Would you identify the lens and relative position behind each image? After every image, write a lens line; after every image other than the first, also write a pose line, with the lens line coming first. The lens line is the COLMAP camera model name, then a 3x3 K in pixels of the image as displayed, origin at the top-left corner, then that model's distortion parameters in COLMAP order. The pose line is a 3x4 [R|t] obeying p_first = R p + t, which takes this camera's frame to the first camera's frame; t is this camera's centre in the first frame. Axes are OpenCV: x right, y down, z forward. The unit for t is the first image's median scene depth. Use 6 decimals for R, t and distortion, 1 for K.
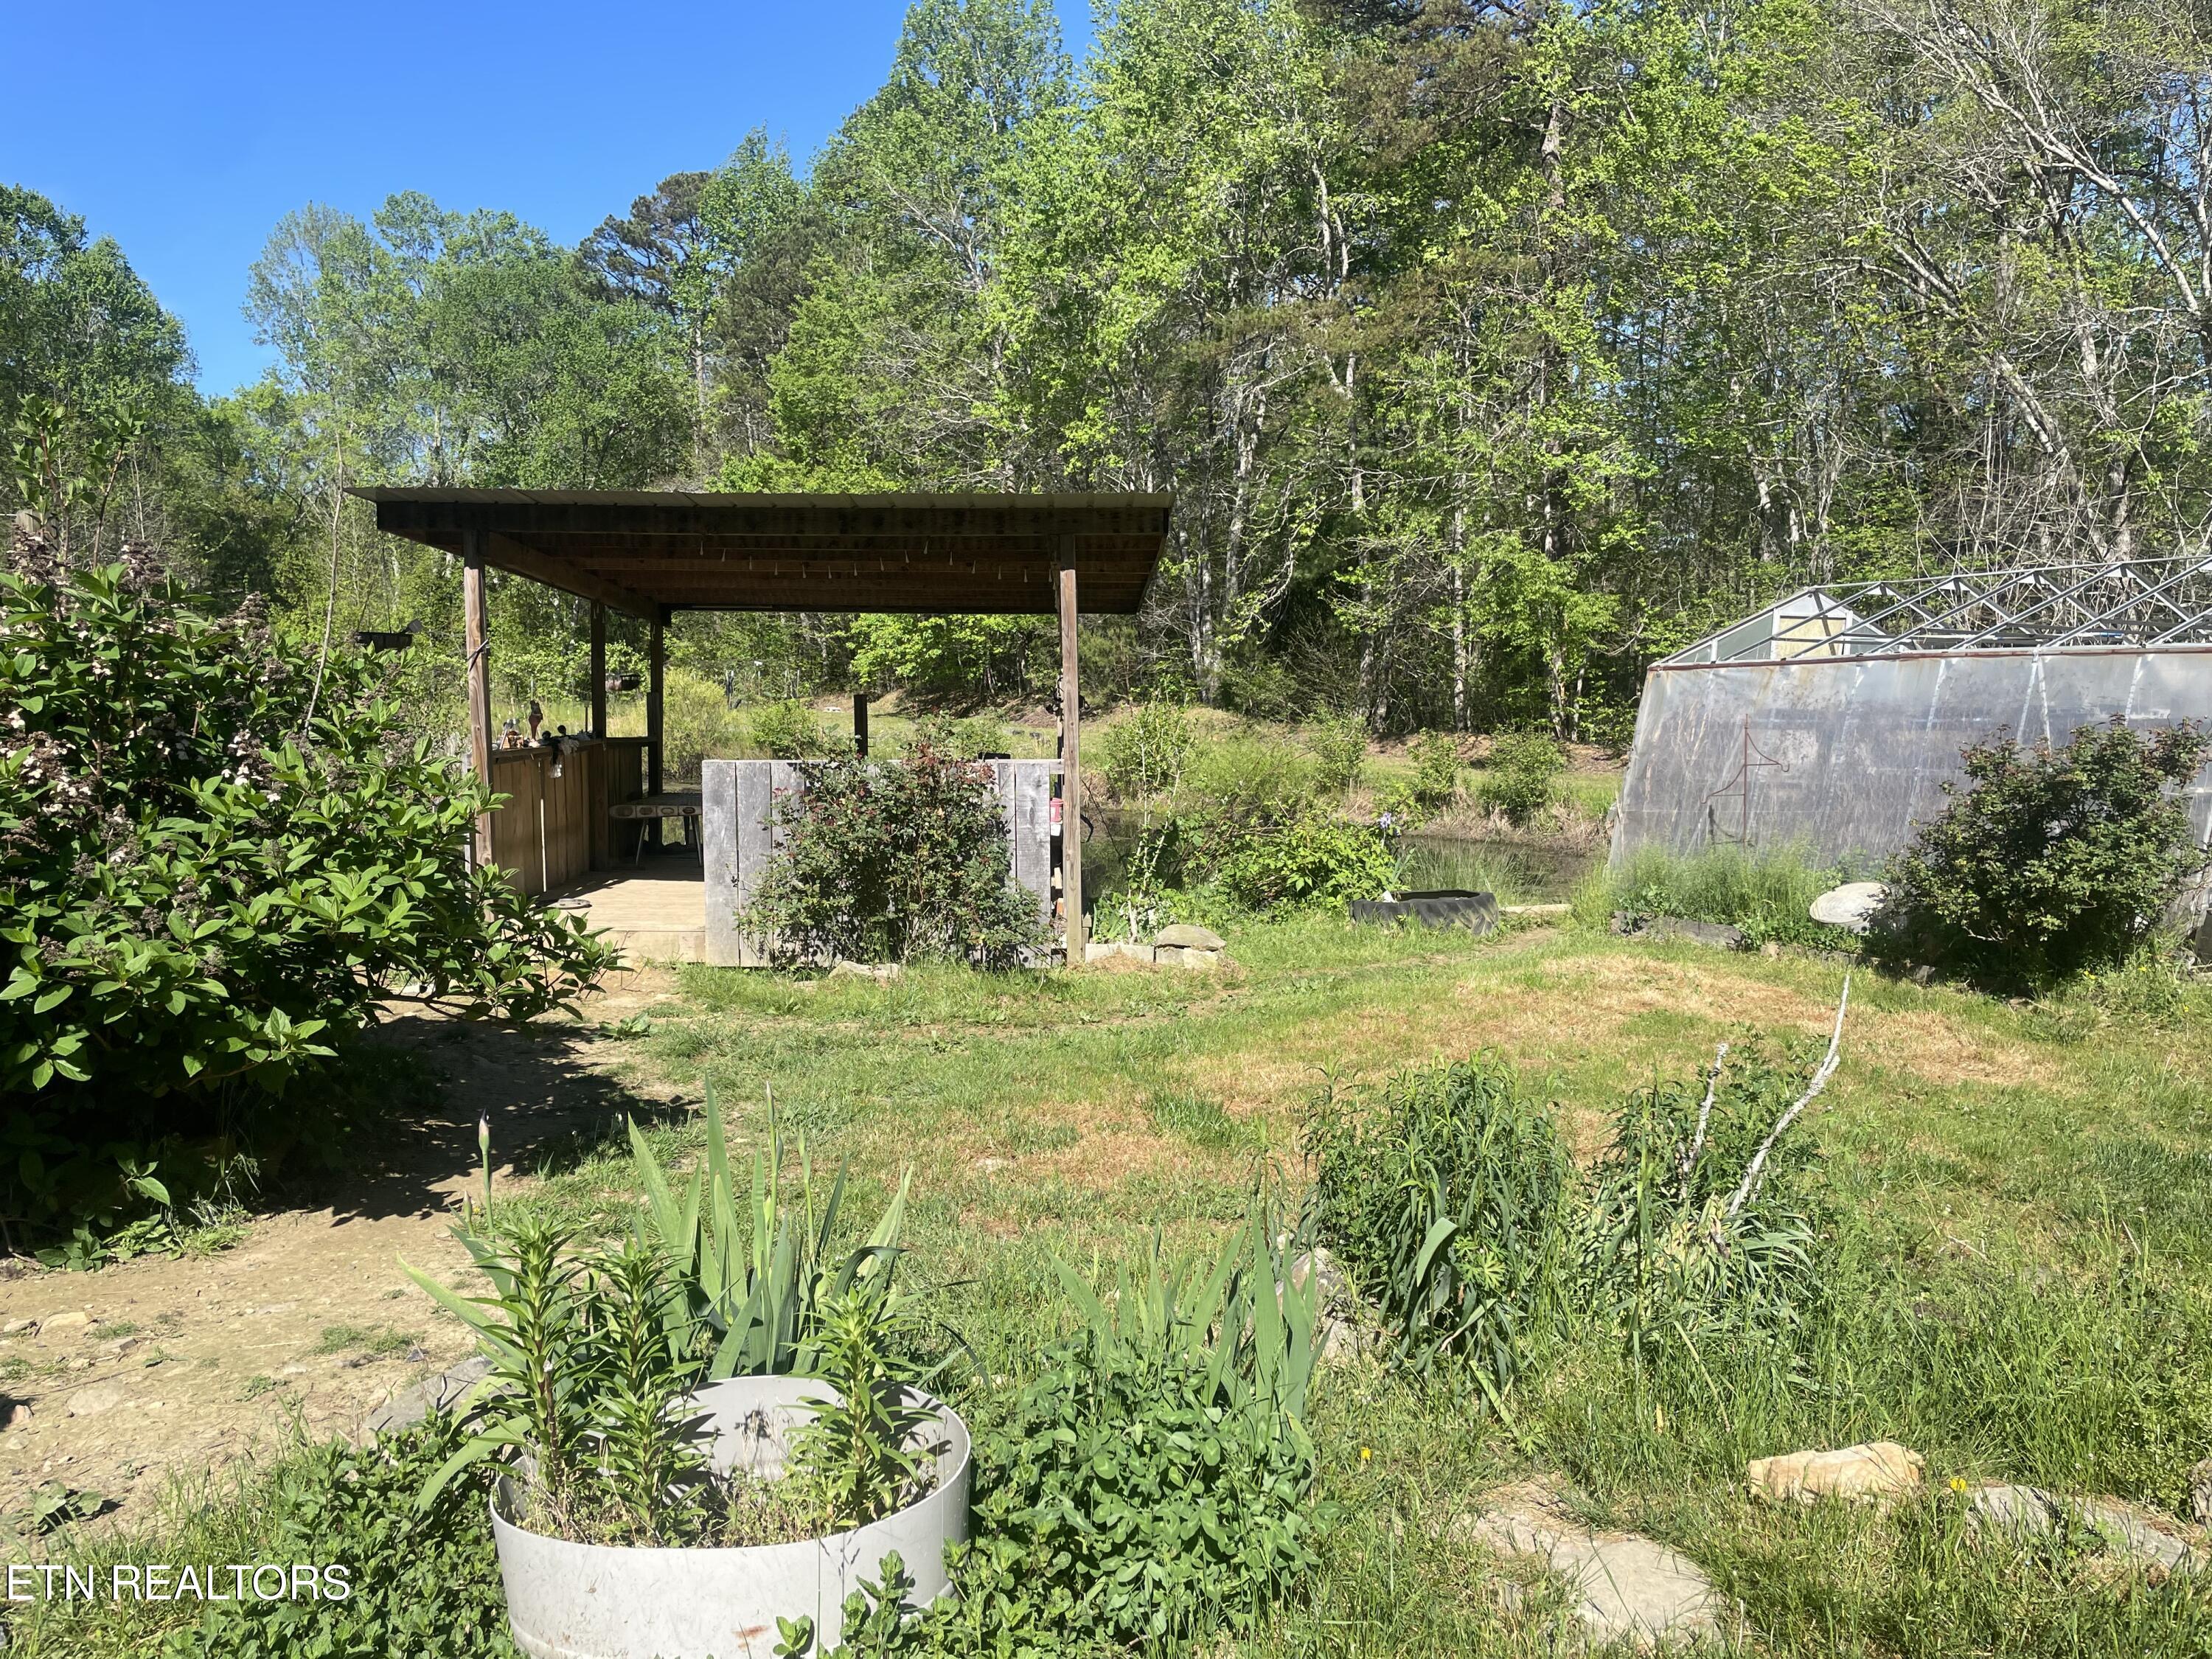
lens RADIAL K [[1629.4, 0, 1112.1], [0, 1629.4, 840.5], [0, 0, 1]] dist [0.048266, -0.062177]
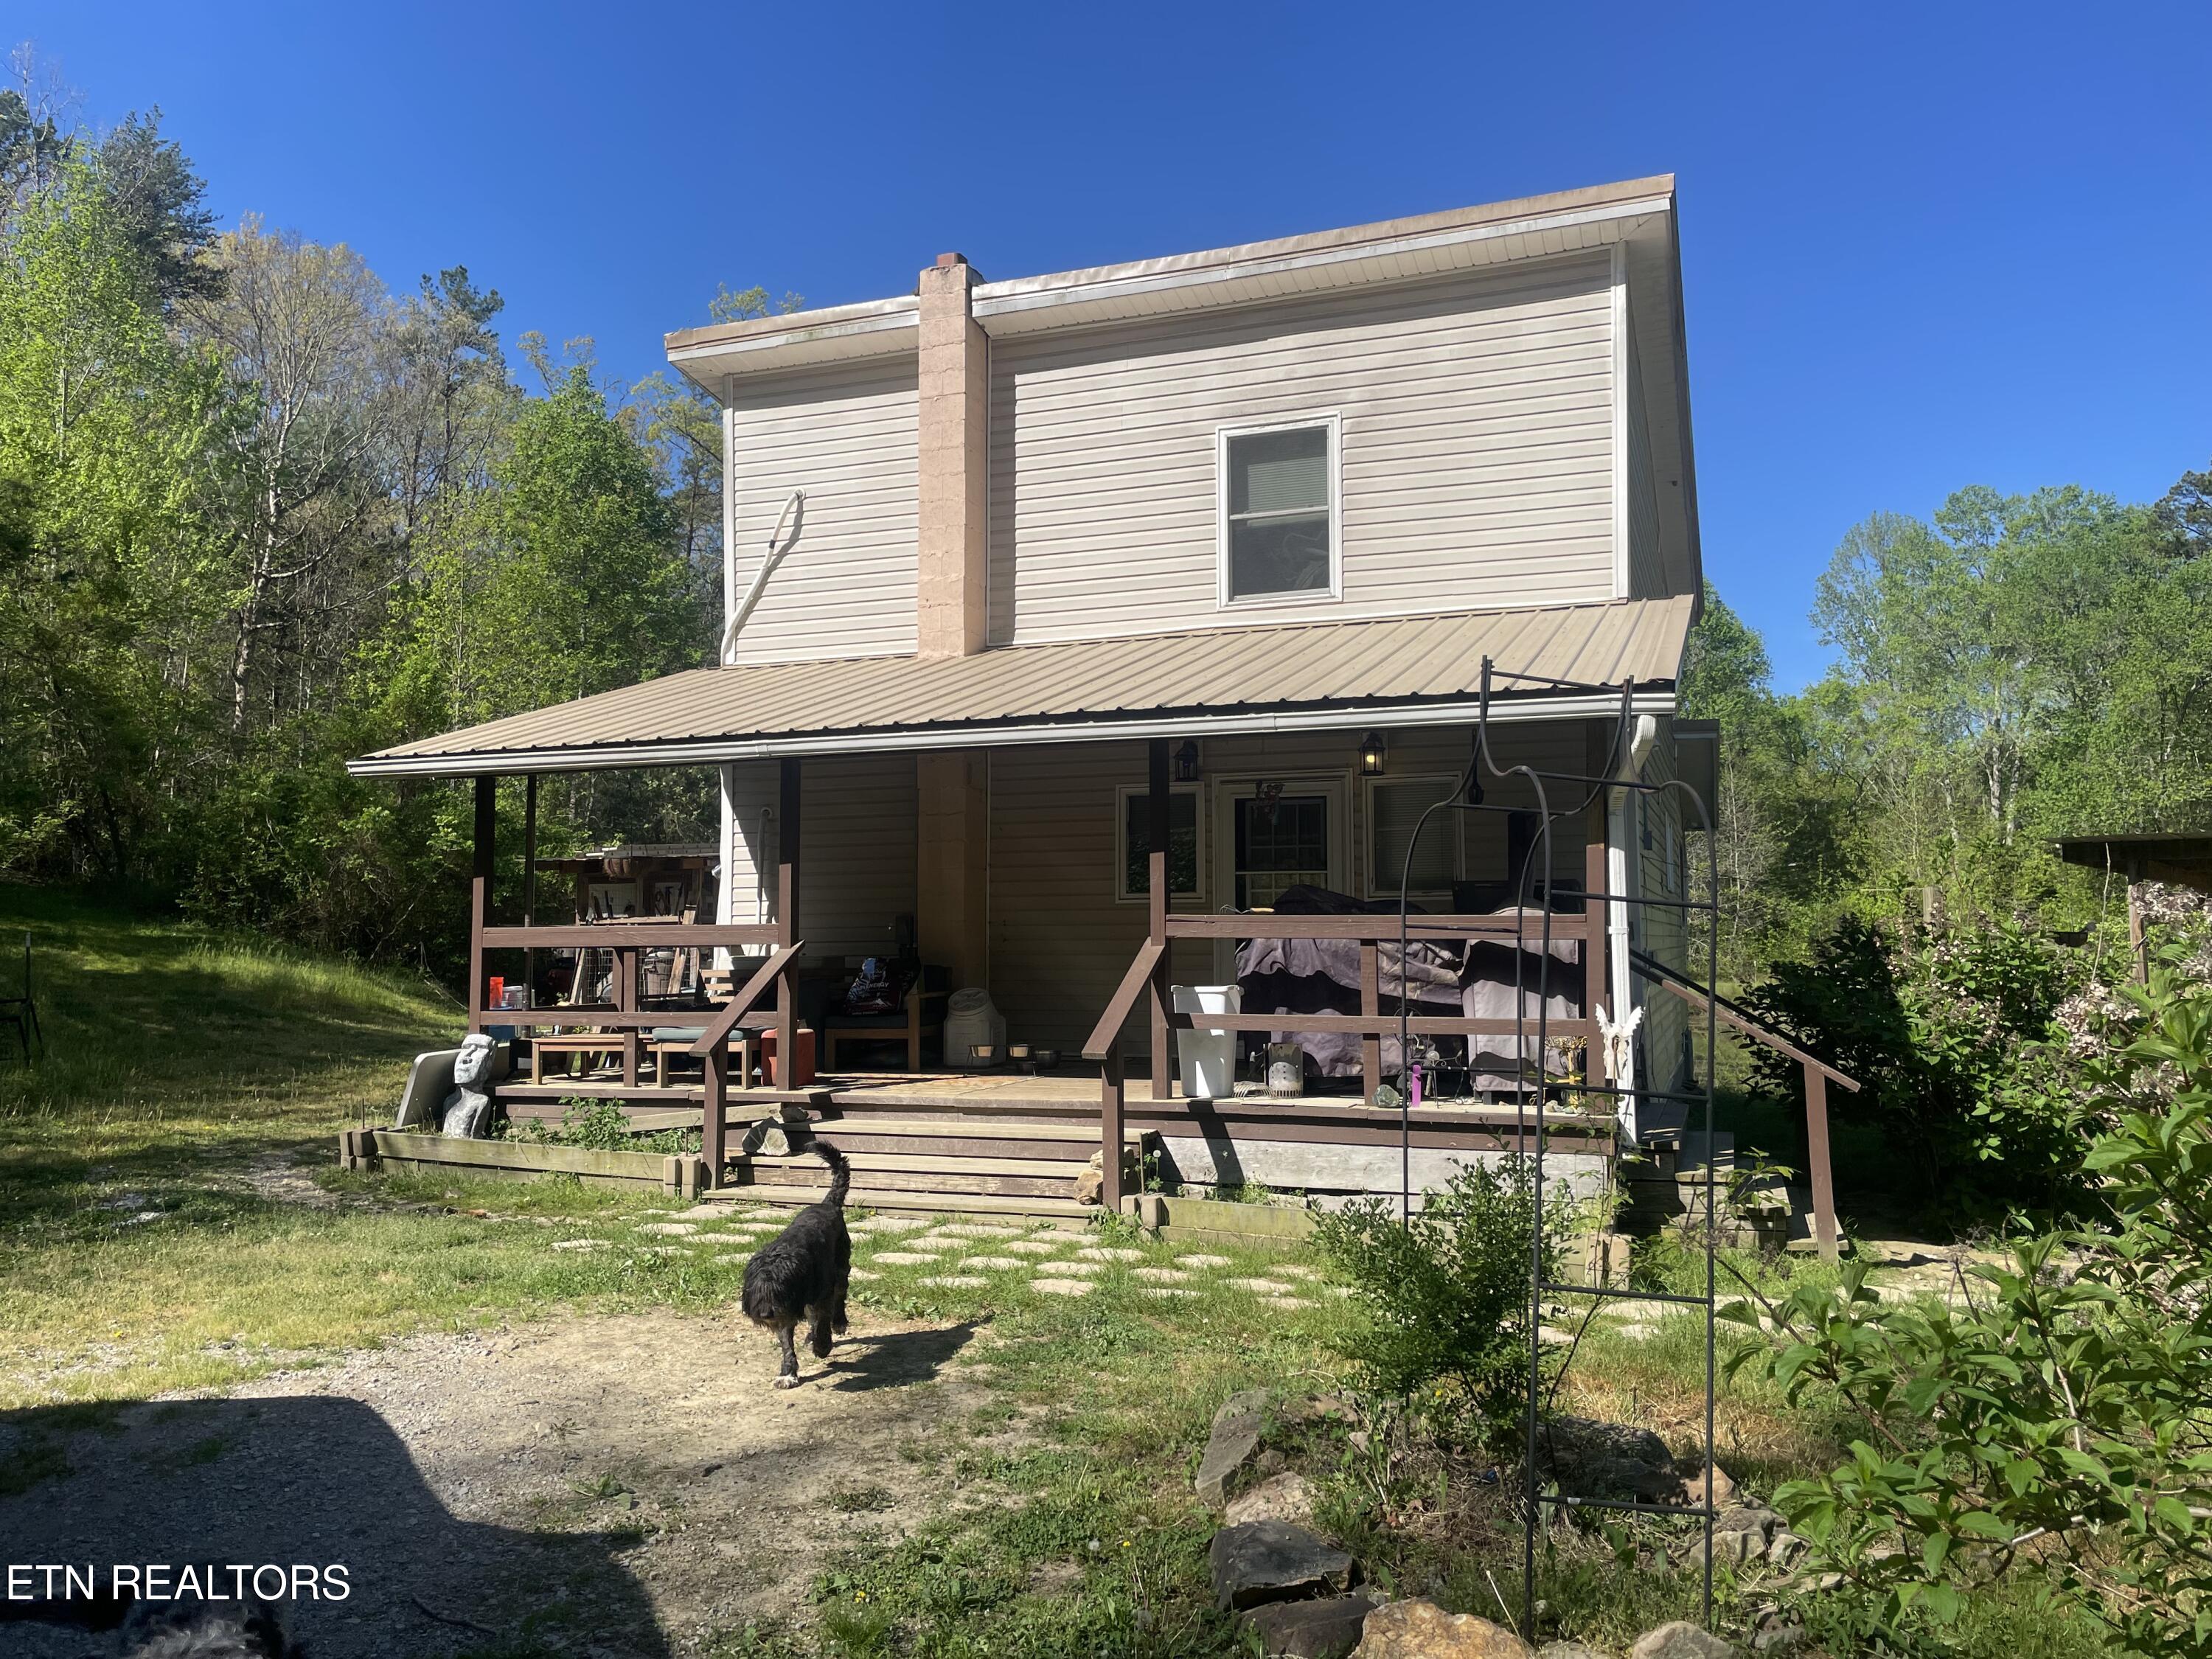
lens RADIAL K [[1629.4, 0, 1112.1], [0, 1629.4, 840.5], [0, 0, 1]] dist [0.048266, -0.062177]
pose [[0.642510, -0.057297, -0.764132, 0.020916], [-0.065590, 0.989429, -0.129341, 0.006109], [0.763465, 0.133223, 0.631960, -0.091905]]
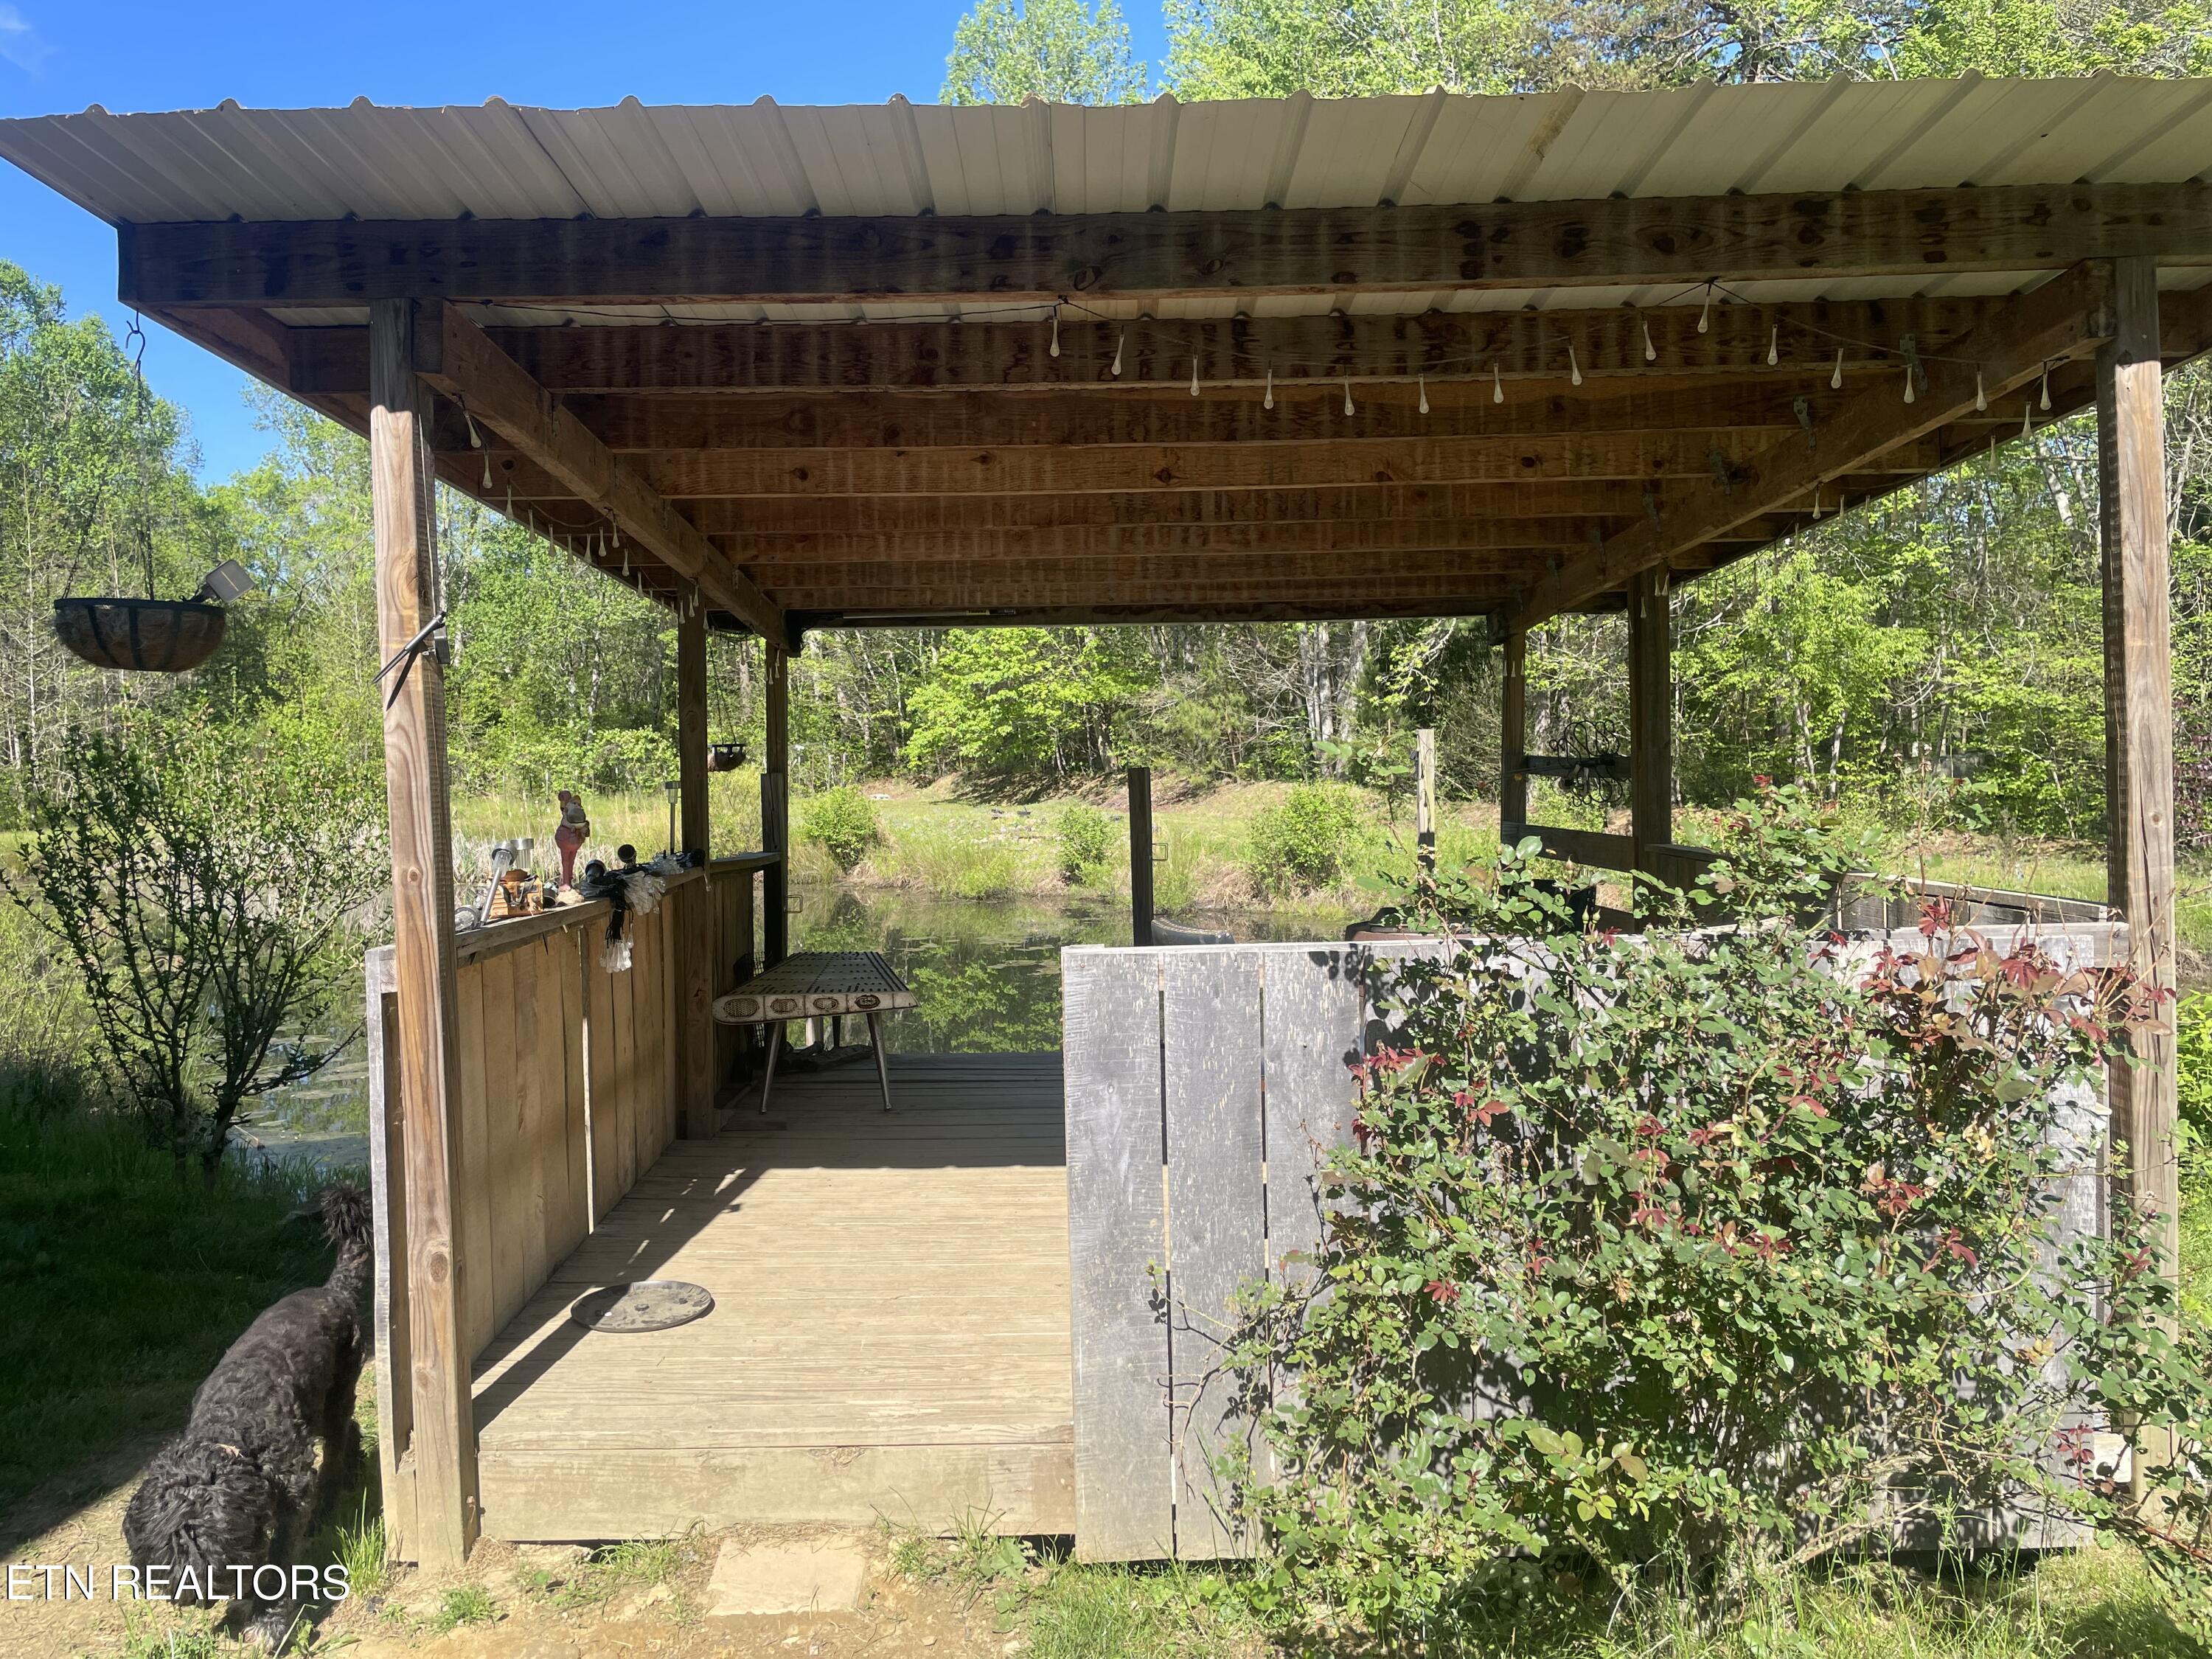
lens RADIAL K [[1648.5, 0, 1105.4], [0, 1648.5, 821.9], [0, 0, 1]] dist [0.053850, -0.056905]
pose [[0.999619, -0.023852, -0.013867, -0.040640], [0.022957, 0.997846, -0.061445, -0.009379], [0.015303, 0.061103, 0.998014, 0.112317]]
